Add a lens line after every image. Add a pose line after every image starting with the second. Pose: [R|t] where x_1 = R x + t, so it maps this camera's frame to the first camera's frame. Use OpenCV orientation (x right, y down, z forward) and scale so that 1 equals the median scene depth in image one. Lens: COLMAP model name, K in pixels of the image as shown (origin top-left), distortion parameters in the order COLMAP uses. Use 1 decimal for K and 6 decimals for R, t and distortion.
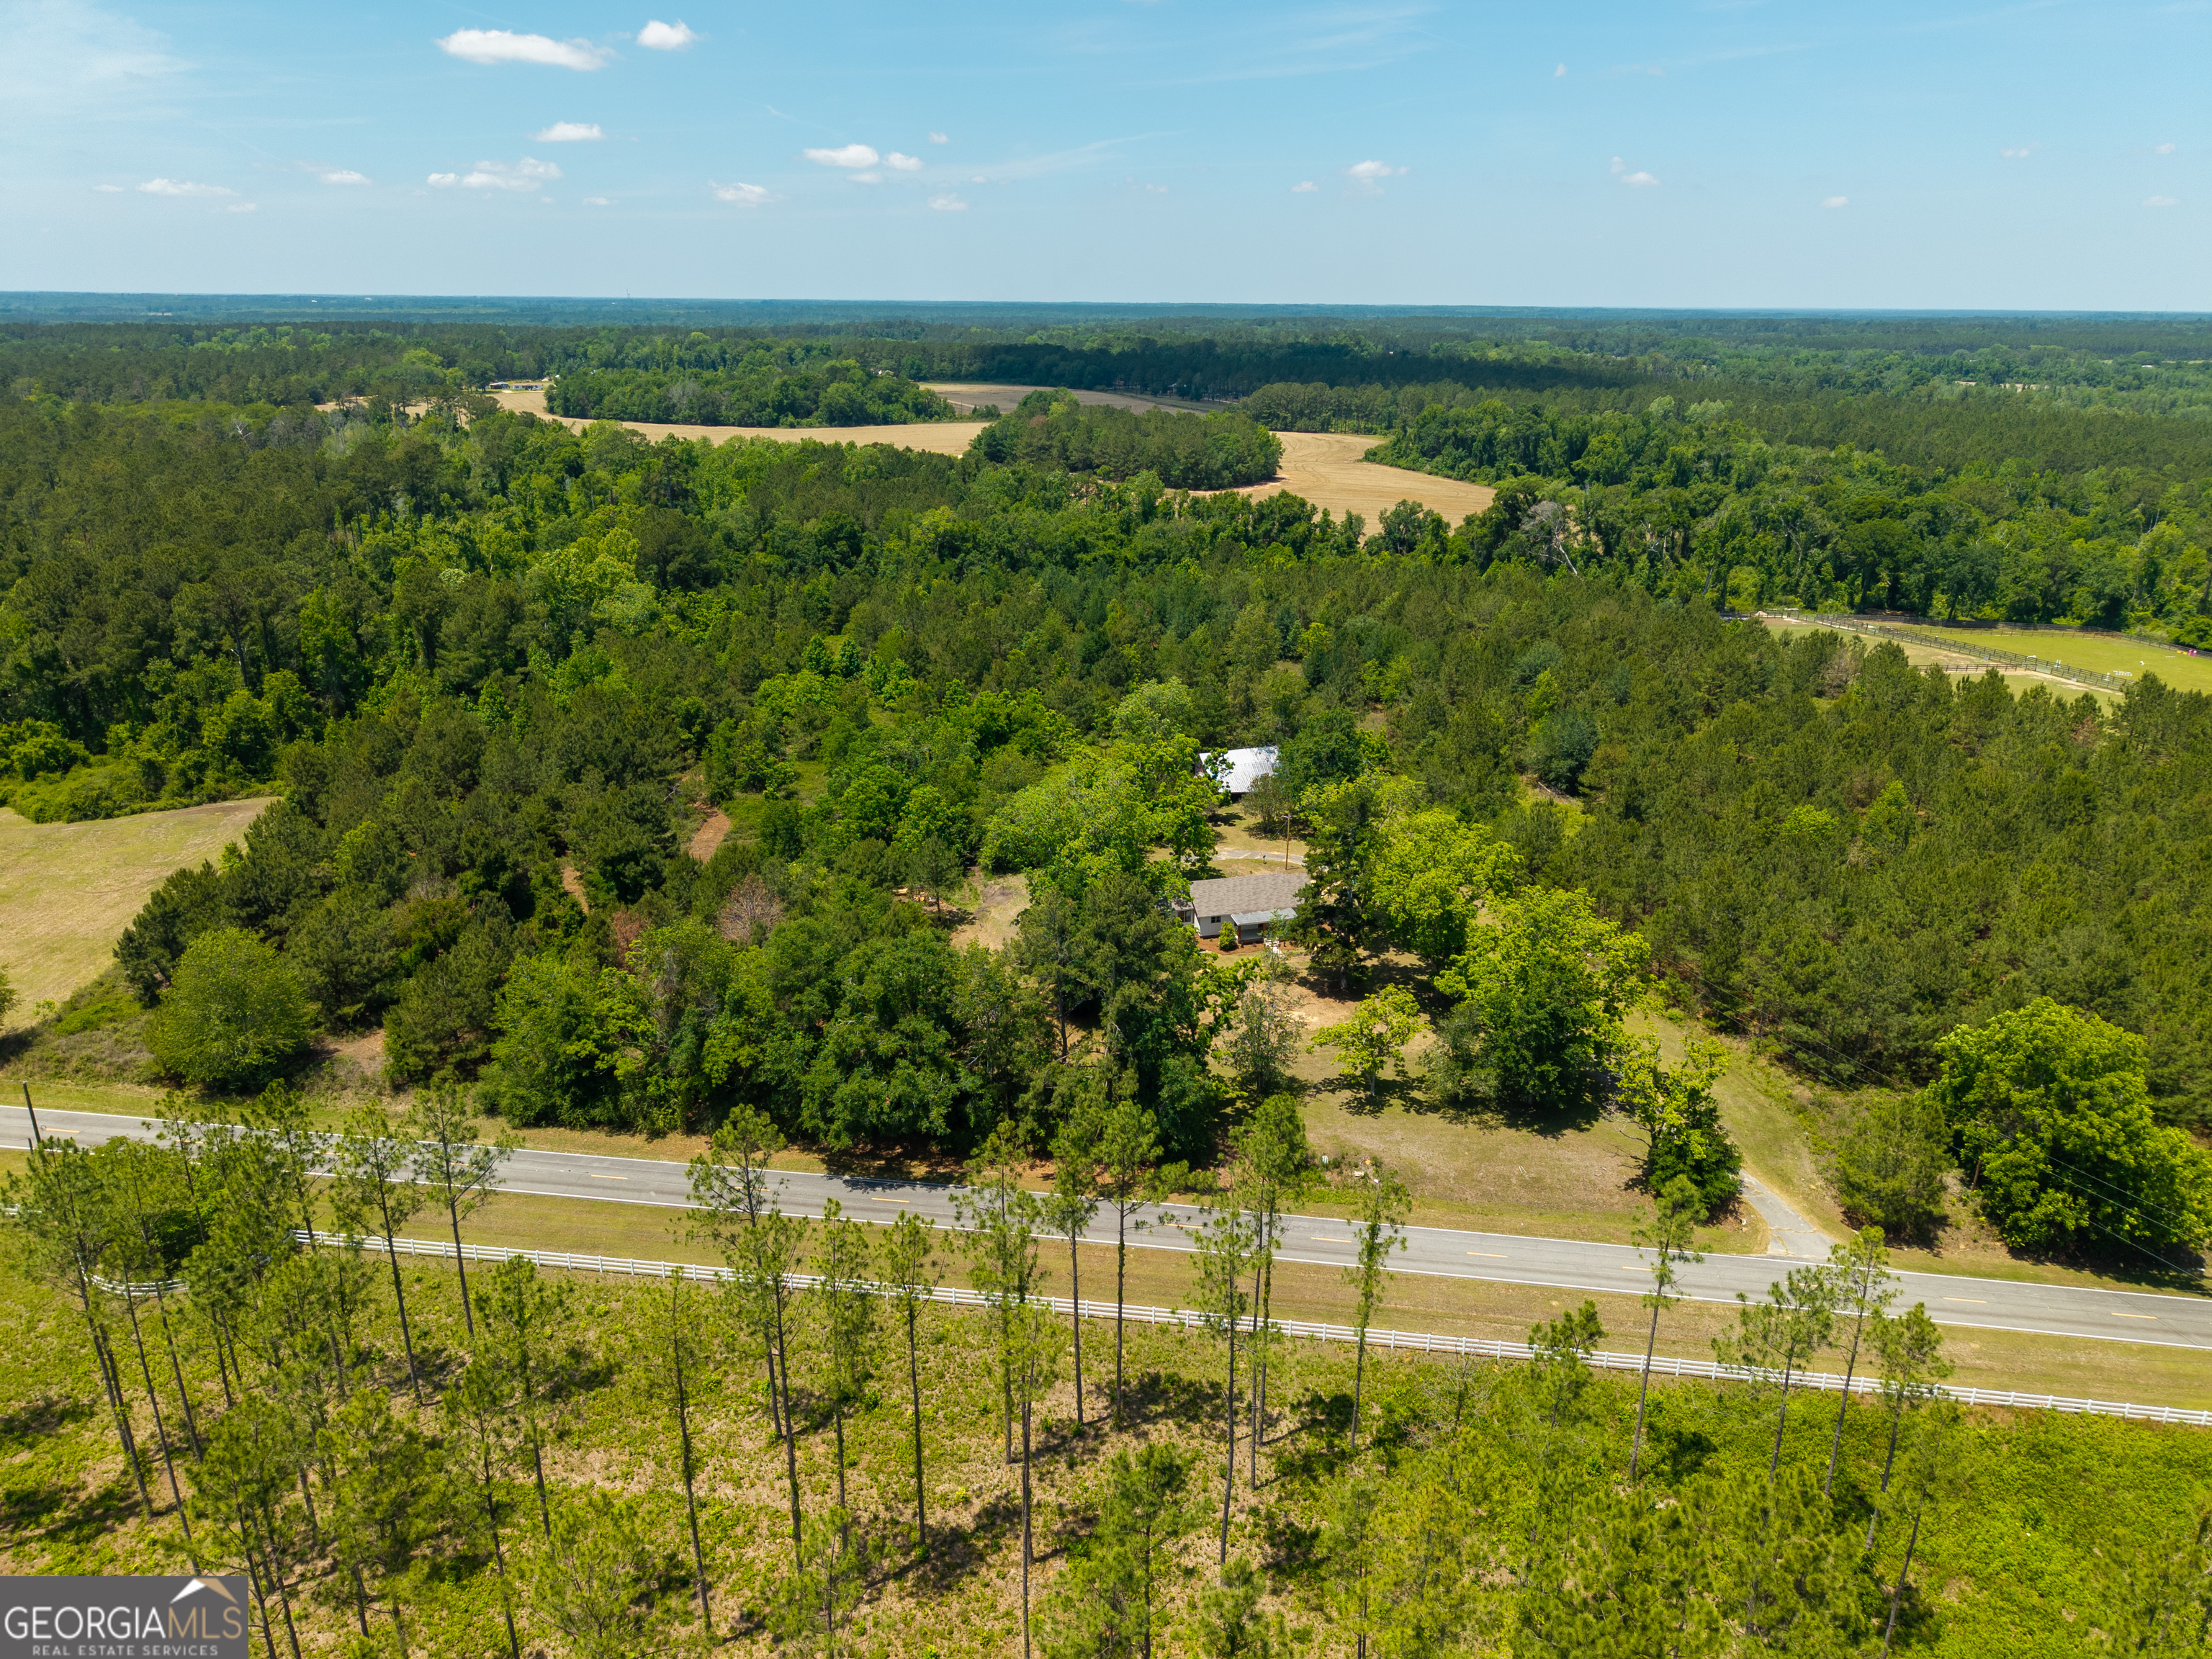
lens RADIAL K [[1581.0, 0, 1141.6], [0, 1581.0, 837.3], [0, 0, 1]] dist [0.058465, -0.068745]
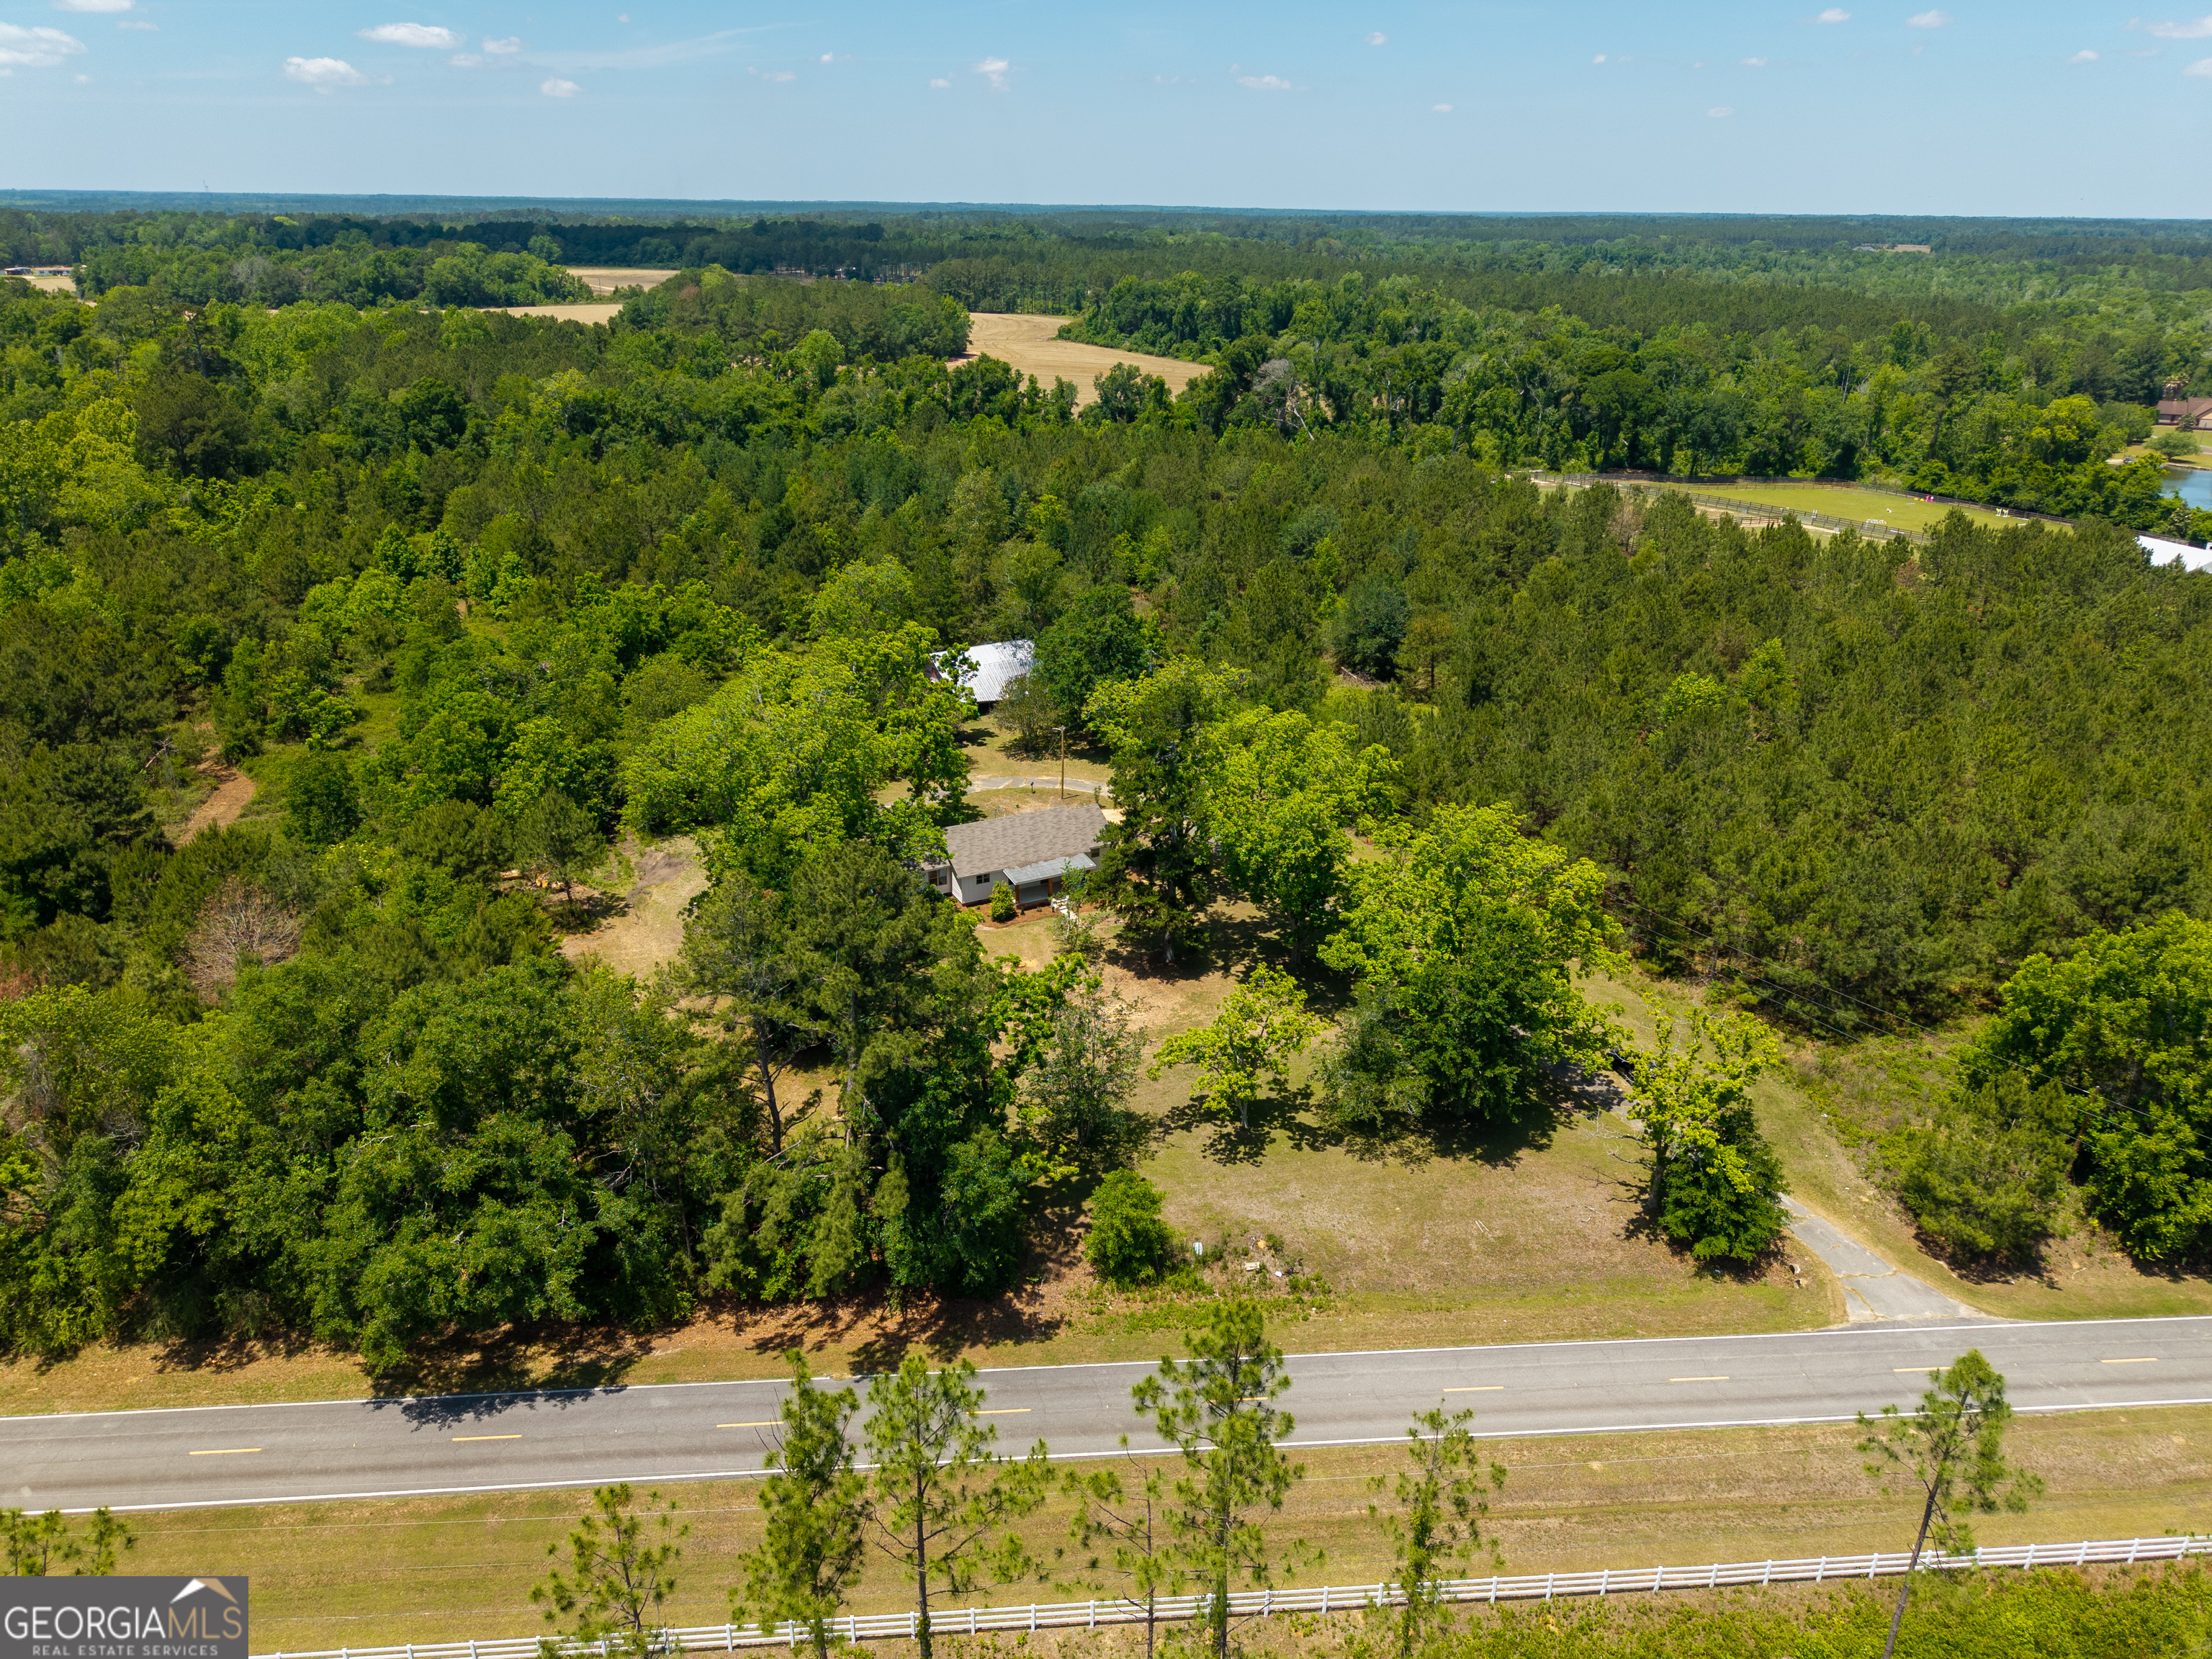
lens RADIAL K [[1581.0, 0, 1141.6], [0, 1581.0, 837.3], [0, 0, 1]] dist [0.058465, -0.068745]
pose [[0.980478, -0.077150, 0.180862, -0.008796], [0.066949, 0.995837, 0.061856, -0.005430], [-0.184881, -0.048540, 0.981561, 0.255406]]
